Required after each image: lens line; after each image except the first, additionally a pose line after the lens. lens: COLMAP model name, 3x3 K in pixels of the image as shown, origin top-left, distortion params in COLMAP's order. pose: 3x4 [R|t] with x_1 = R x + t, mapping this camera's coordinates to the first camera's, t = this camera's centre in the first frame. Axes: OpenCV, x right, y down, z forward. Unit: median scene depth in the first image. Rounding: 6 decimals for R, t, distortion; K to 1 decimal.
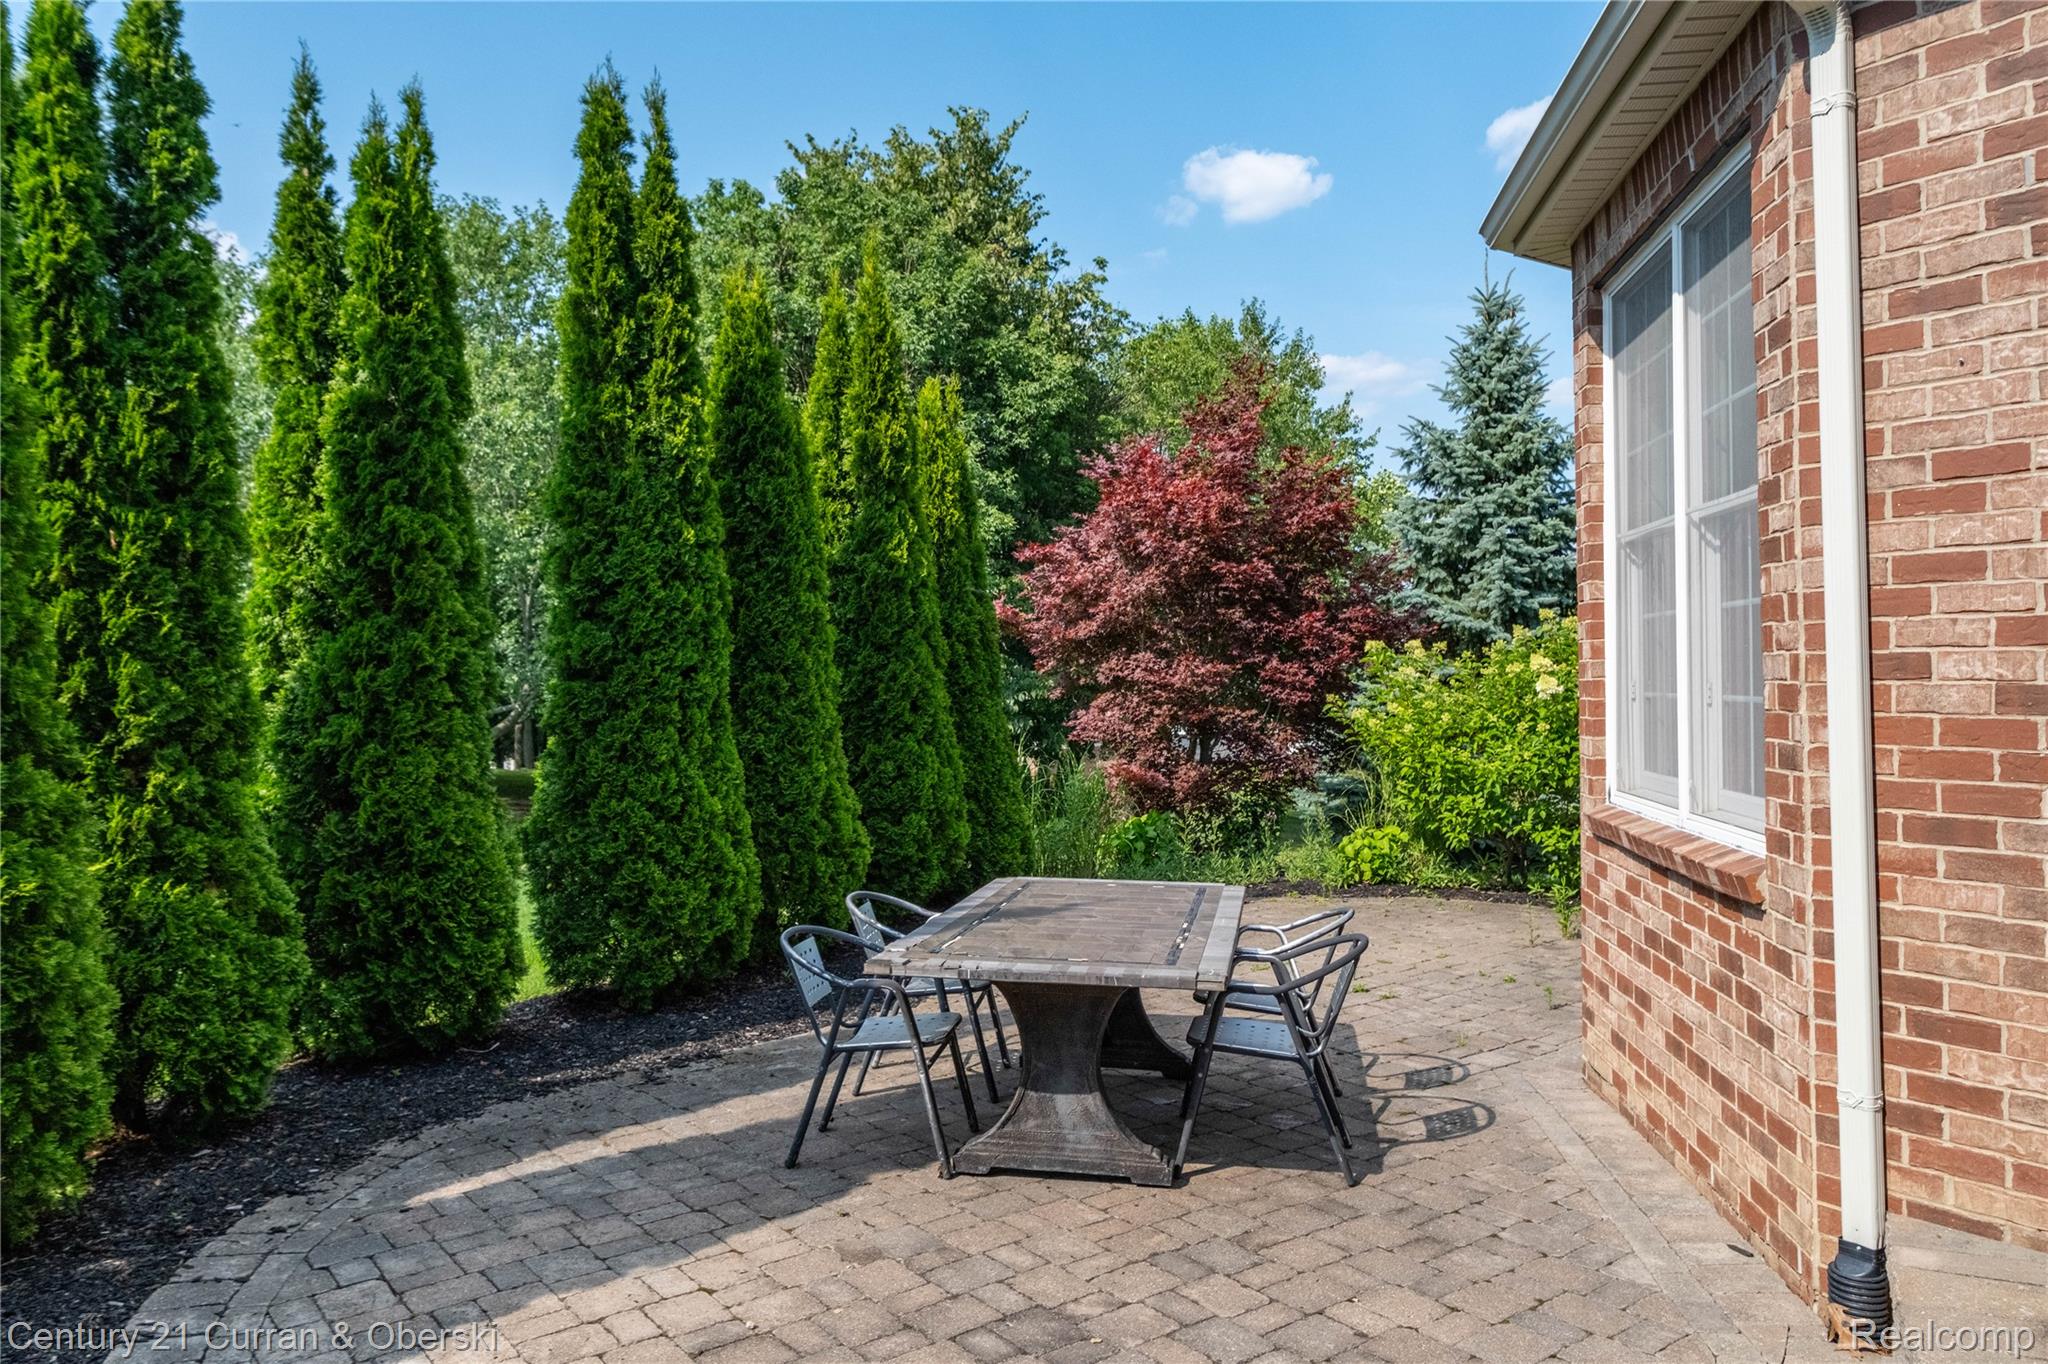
lens RADIAL K [[1428.3, 0, 1025.8], [0, 1428.3, 671.0], [0, 0, 1]] dist [0.008499, 0.004493]
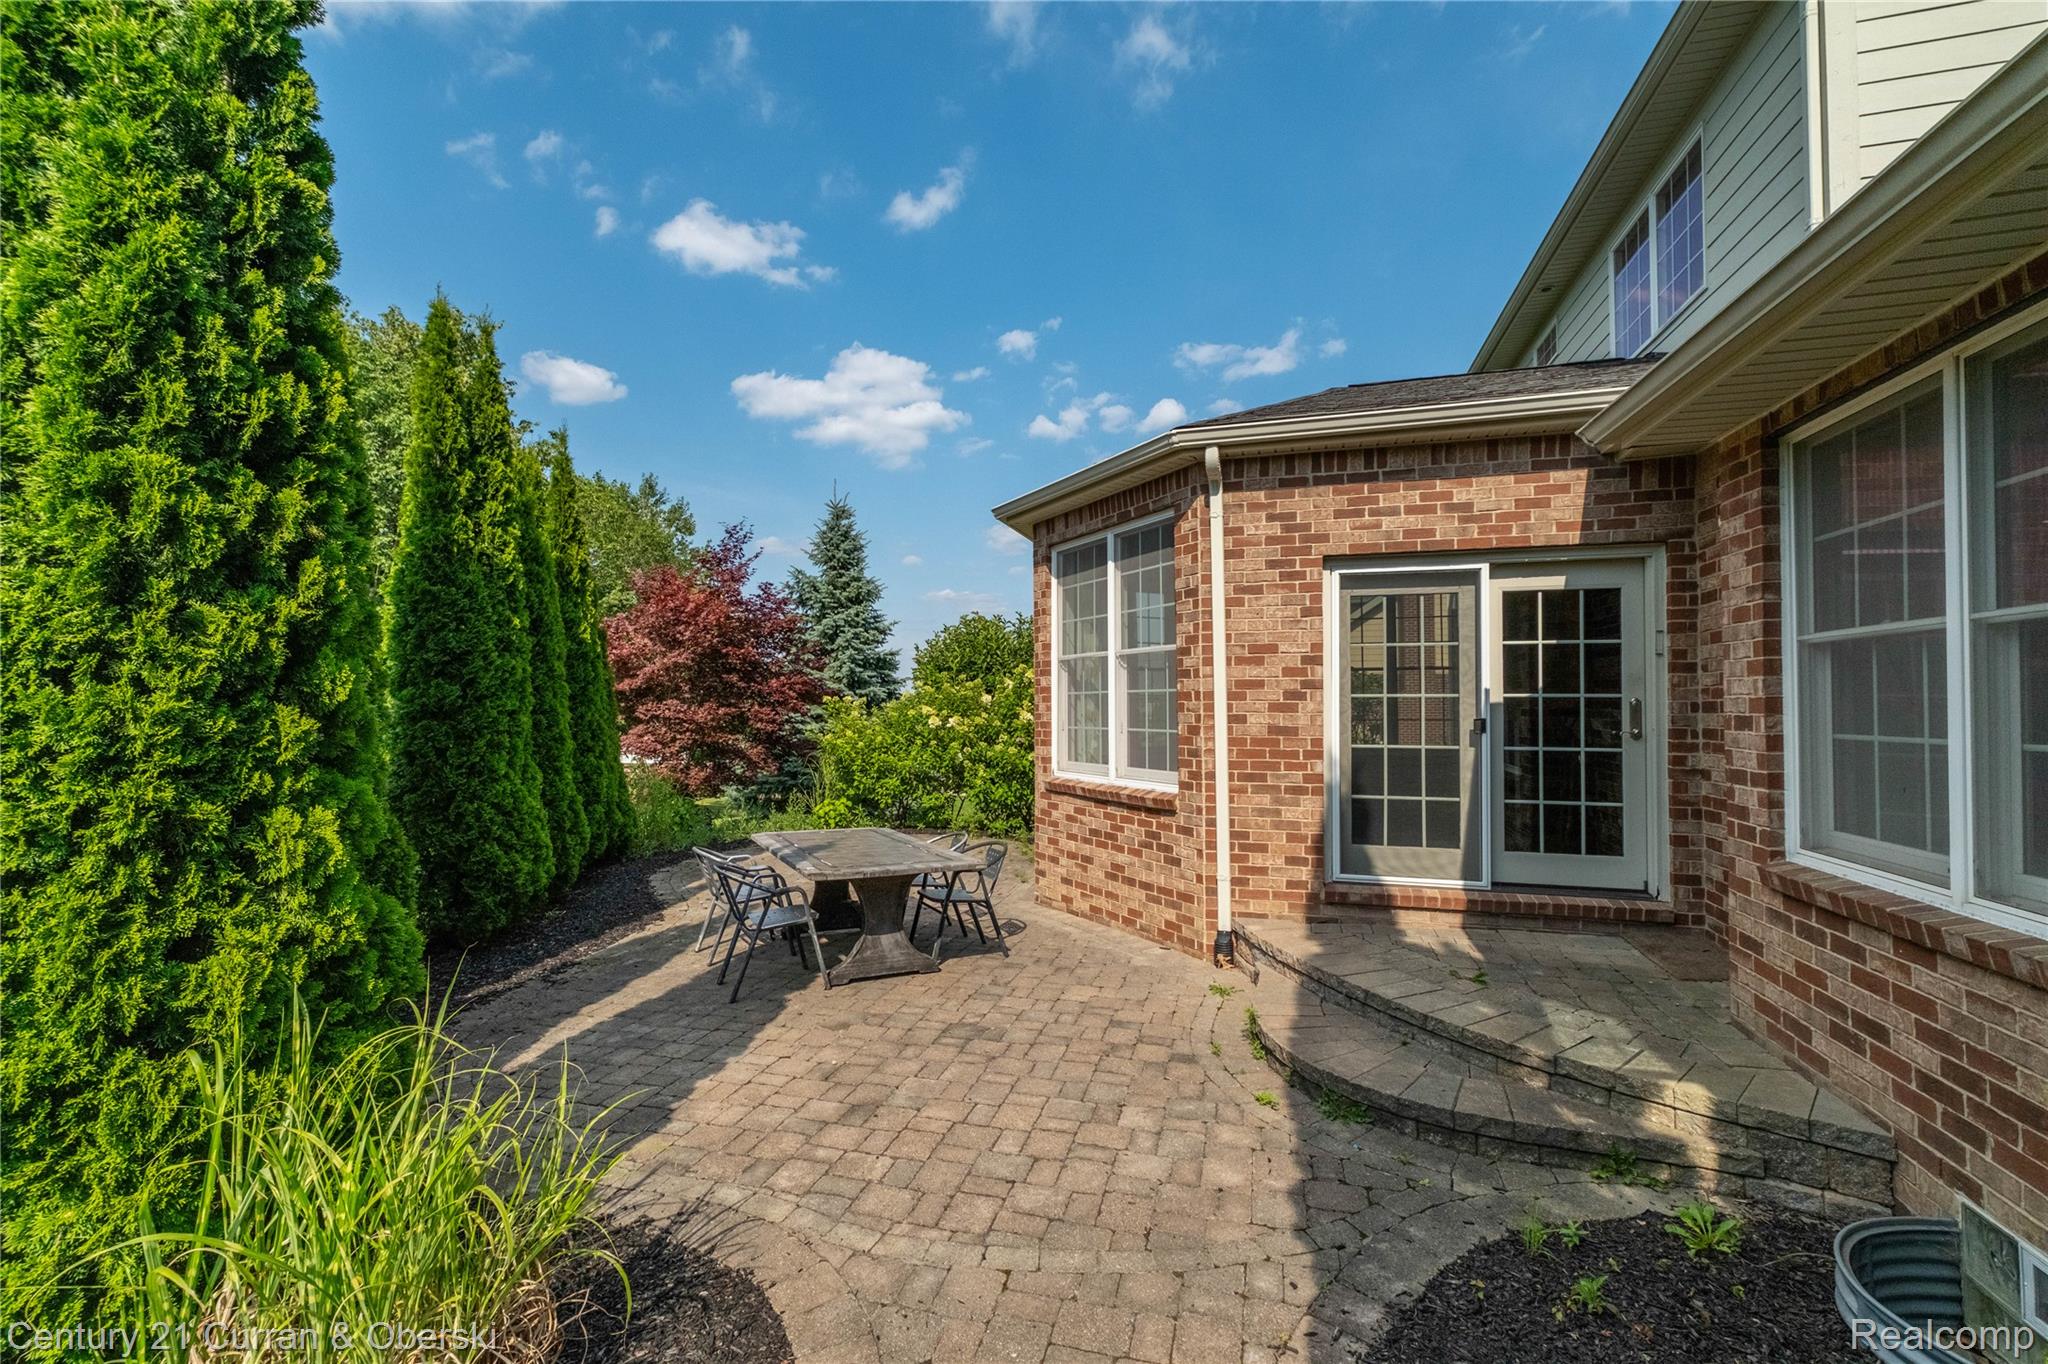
lens RADIAL K [[867.3, 0, 1032.4], [0, 867.3, 677.9], [0, 0, 1]] dist [-0.002747, -0.000207]
pose [[0.790942, 0.030743, 0.611118, -0.493787], [-0.009087, 0.999217, -0.038505, -0.009562], [-0.611823, 0.024901, 0.790603, -0.061153]]
